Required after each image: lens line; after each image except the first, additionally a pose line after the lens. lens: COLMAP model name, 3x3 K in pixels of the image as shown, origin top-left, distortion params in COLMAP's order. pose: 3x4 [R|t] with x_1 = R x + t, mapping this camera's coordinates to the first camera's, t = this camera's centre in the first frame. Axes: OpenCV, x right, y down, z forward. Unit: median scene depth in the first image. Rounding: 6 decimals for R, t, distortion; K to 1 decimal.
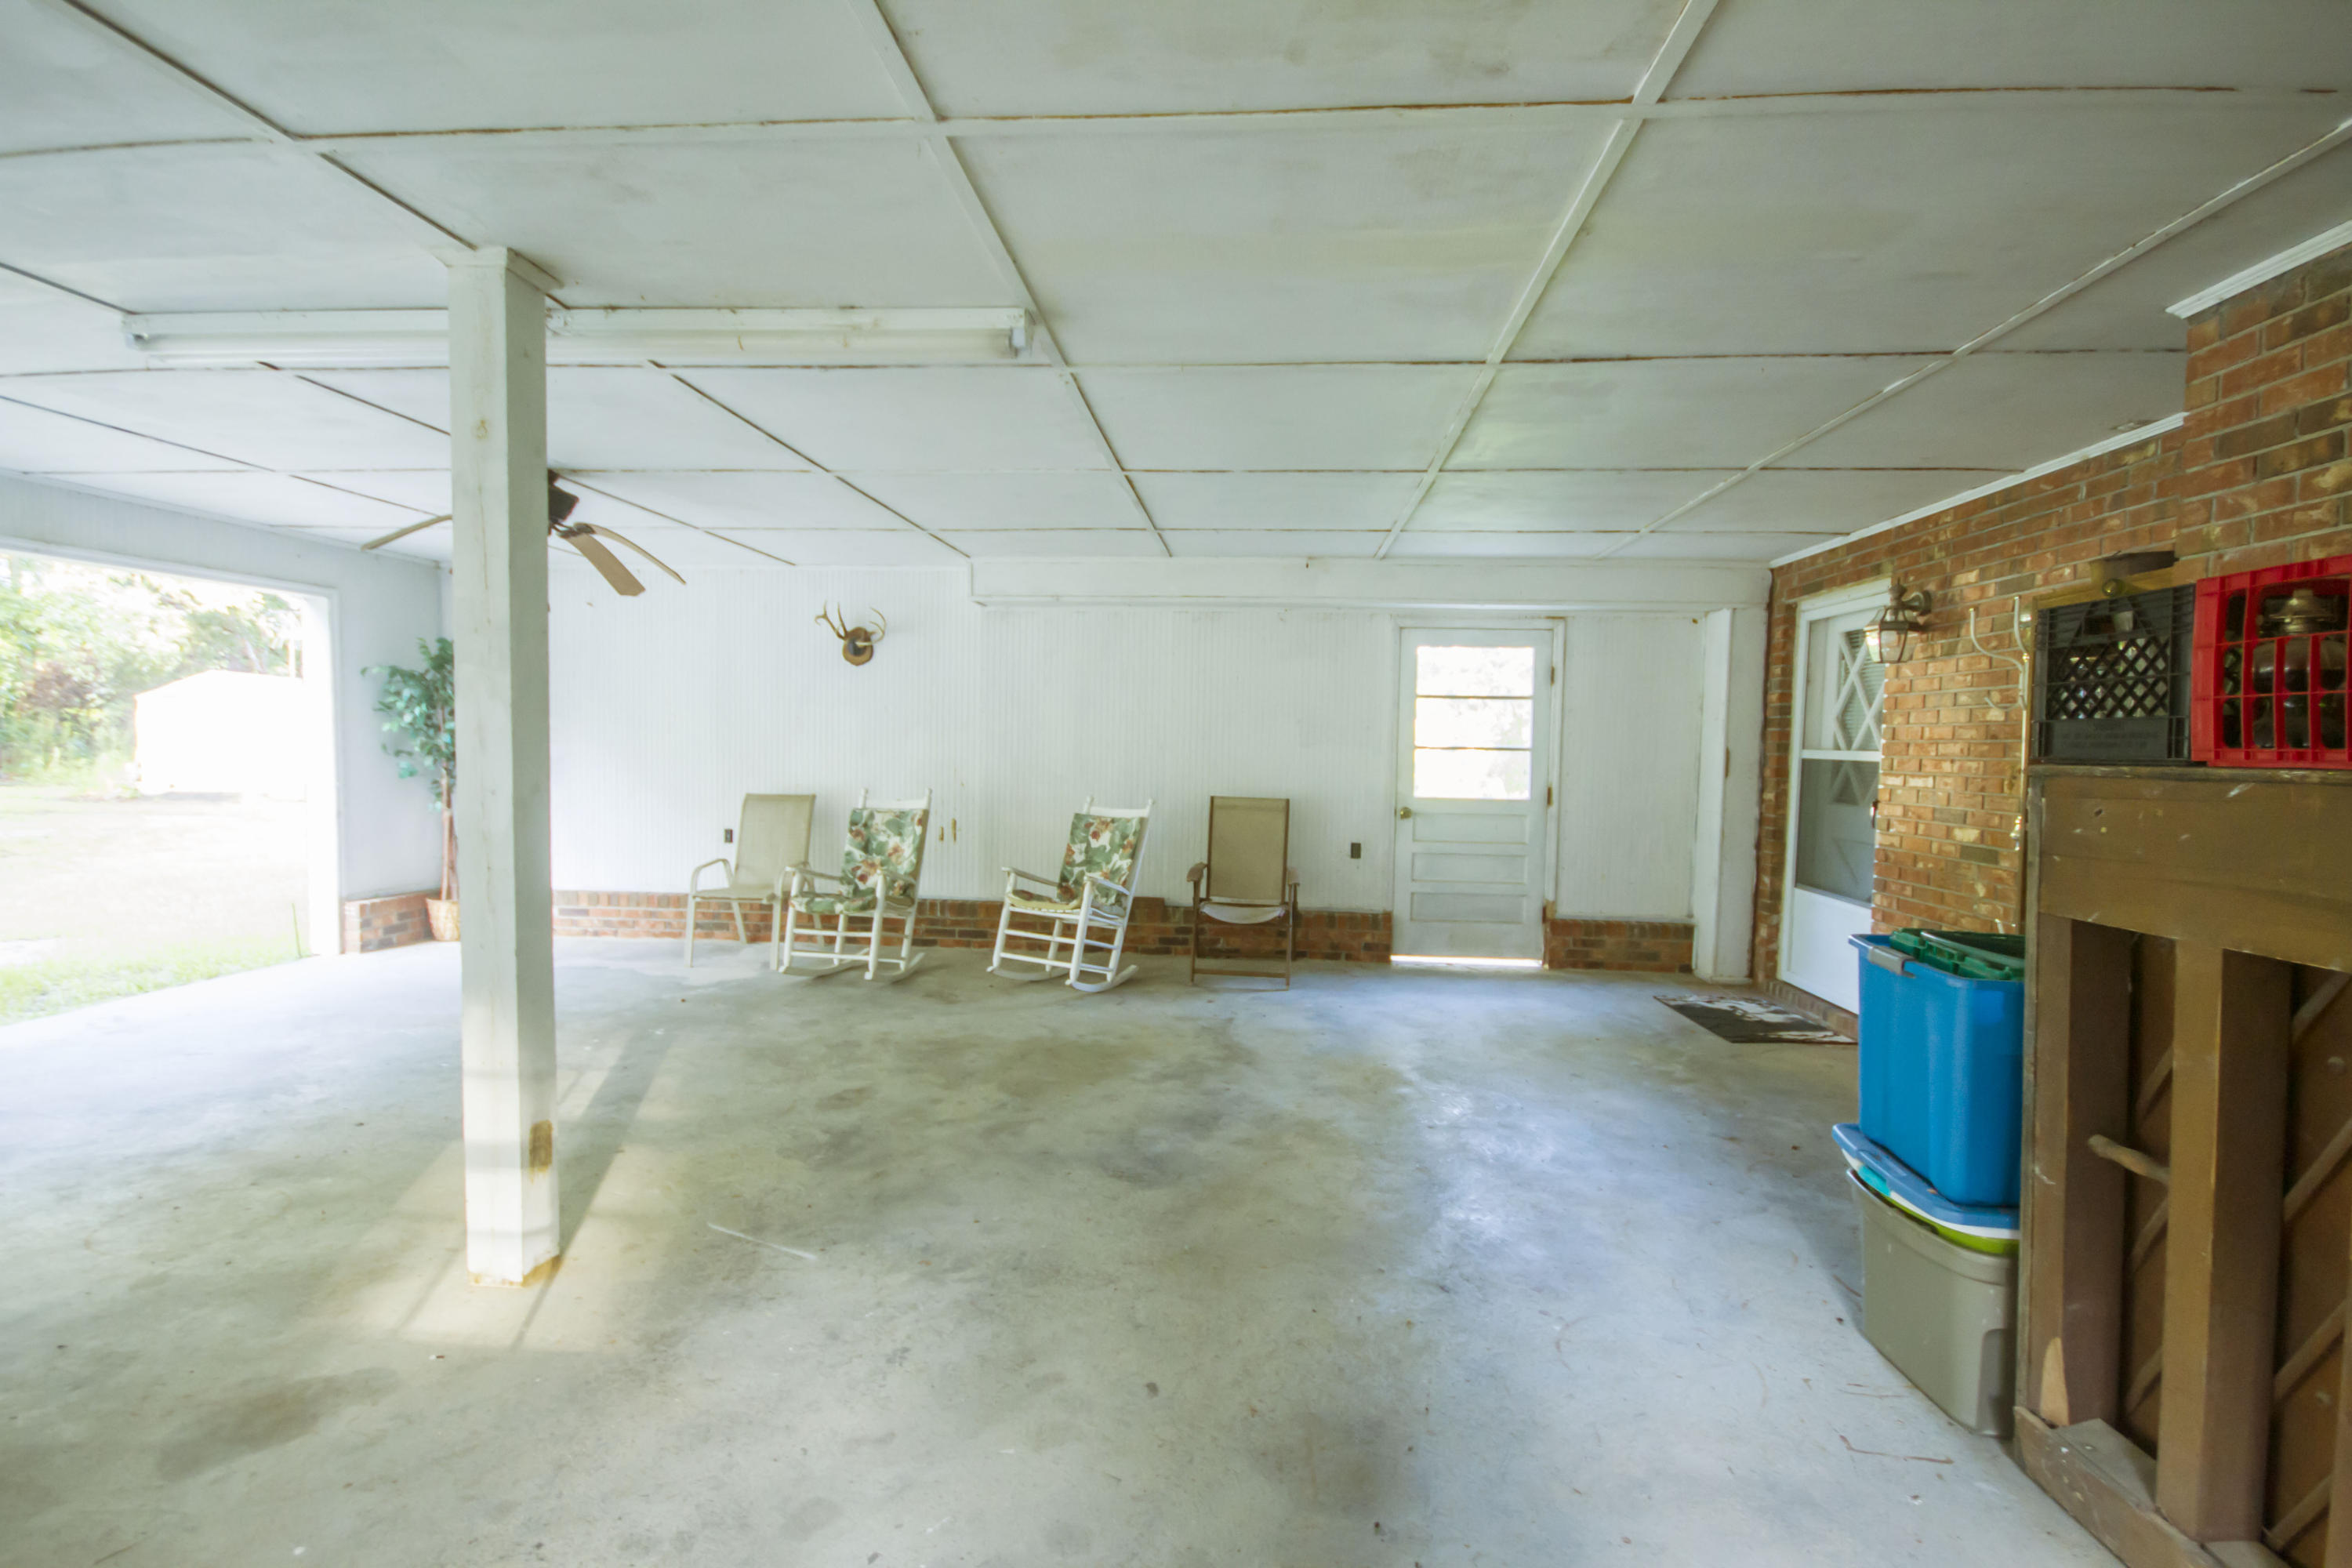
lens RADIAL K [[1111.9, 0, 1176.0], [0, 1111.9, 784.0], [0, 0, 1]] dist [0.000552, 0.000460]
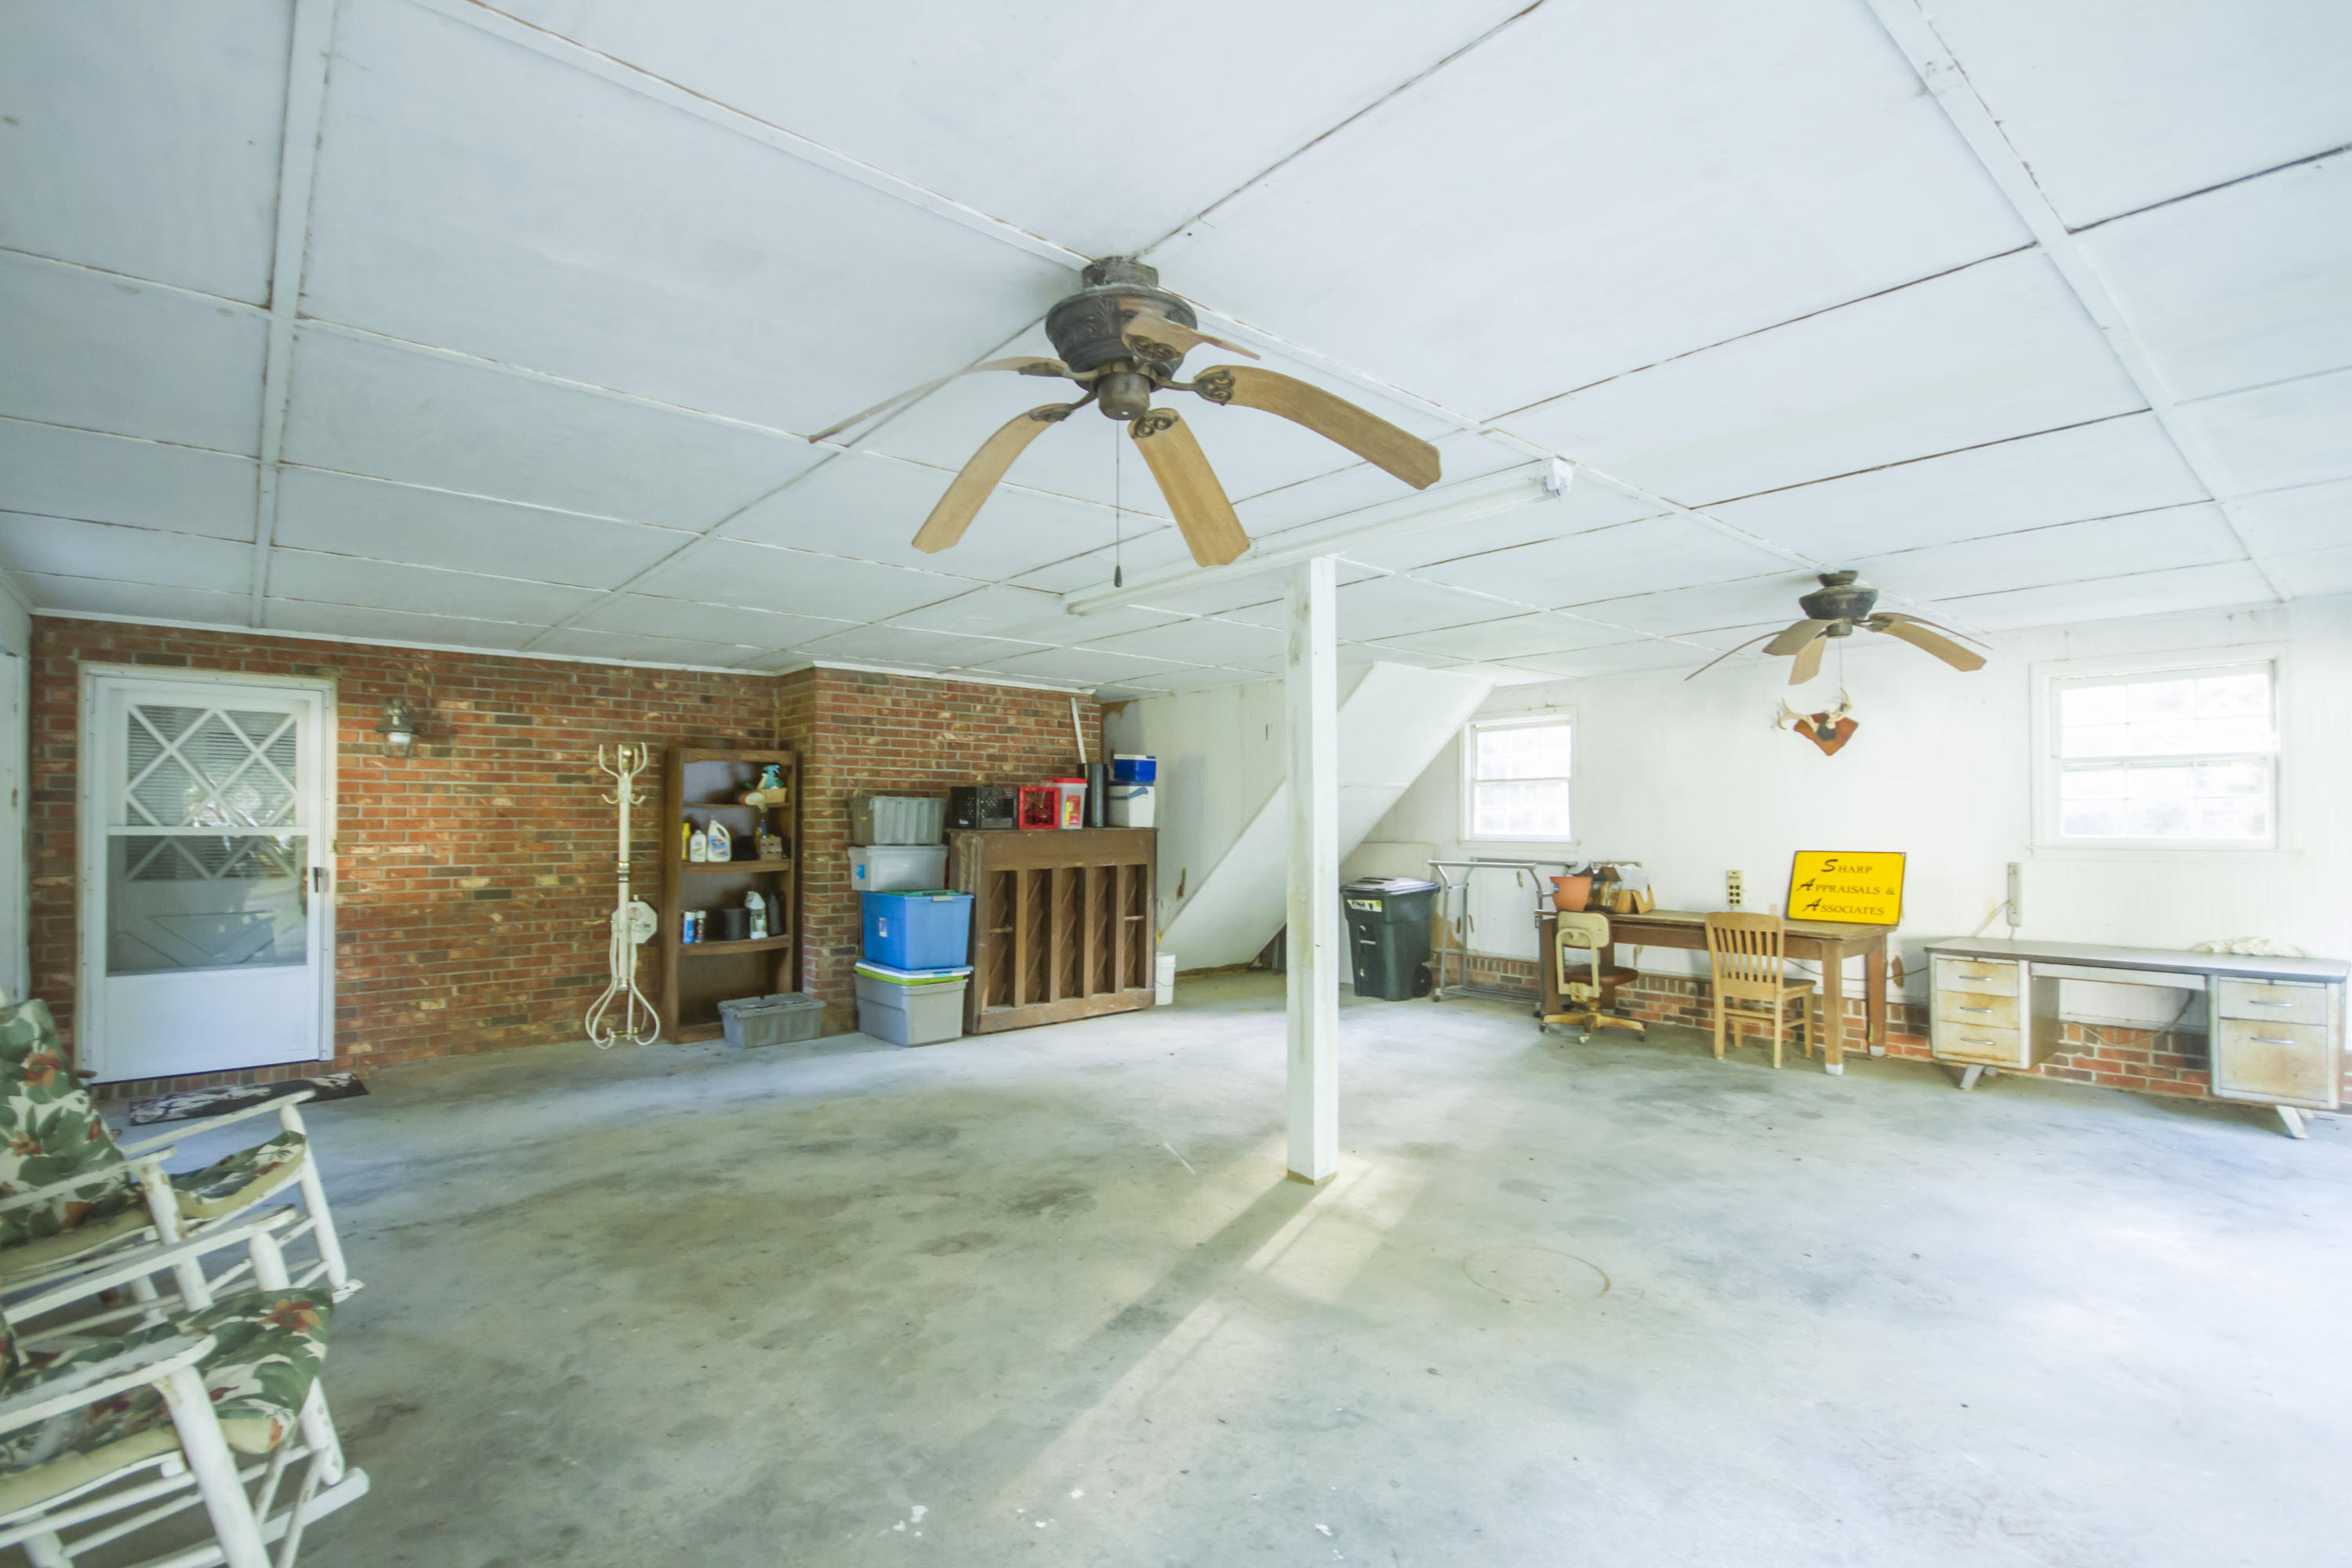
lens RADIAL K [[1134.2, 0, 1171.1], [0, 1134.2, 810.1], [0, 0, 1]] dist [-0.002068, -0.000030]
pose [[-0.722328, -0.009780, 0.691481, -1.039719], [0.014556, 0.999463, 0.029341, -0.085551], [-0.691397, 0.031259, -0.721798, 1.527657]]
